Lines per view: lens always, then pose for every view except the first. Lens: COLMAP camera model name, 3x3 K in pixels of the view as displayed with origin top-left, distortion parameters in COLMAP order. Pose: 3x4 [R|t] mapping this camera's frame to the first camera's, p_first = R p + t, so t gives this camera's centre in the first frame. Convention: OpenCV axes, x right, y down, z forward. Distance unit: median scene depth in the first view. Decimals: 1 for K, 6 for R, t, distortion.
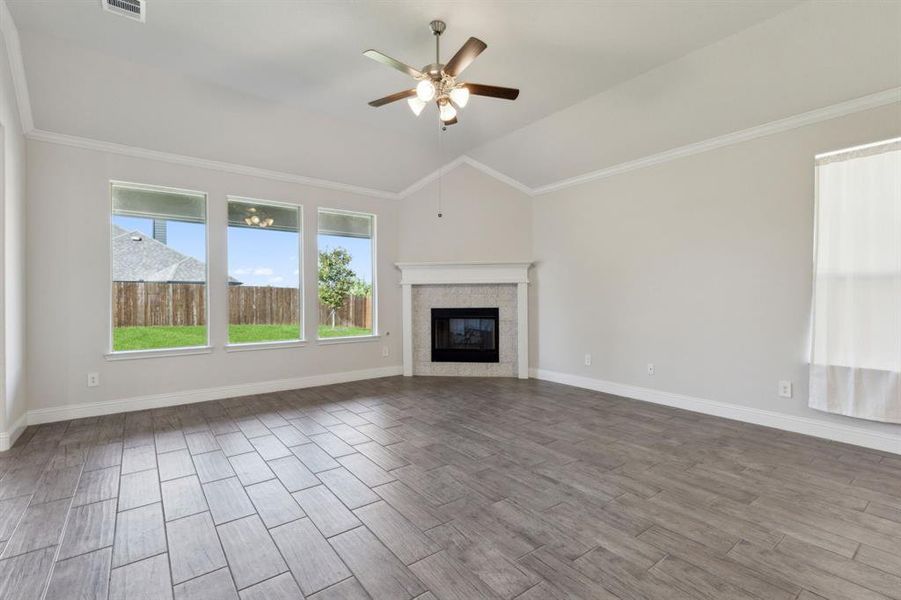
lens RADIAL K [[406.9, 0, 450.0], [0, 406.9, 297.0], [0, 0, 1]] dist [0.014678, -0.001218]
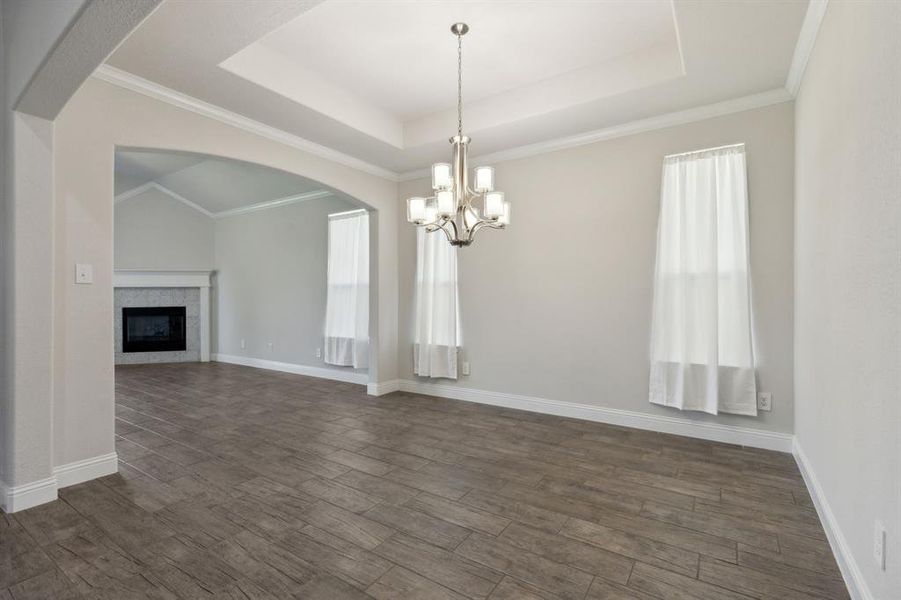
lens RADIAL K [[406.9, 0, 455.0], [0, 406.9, 295.6], [0, 0, 1]] dist [0.014678, -0.001218]
pose [[0.946169, -0.004455, 0.323643, 0.497114], [0.004639, 0.999989, 0.000201, -0.003454], [-0.323640, 0.001311, 0.946179, -0.459300]]
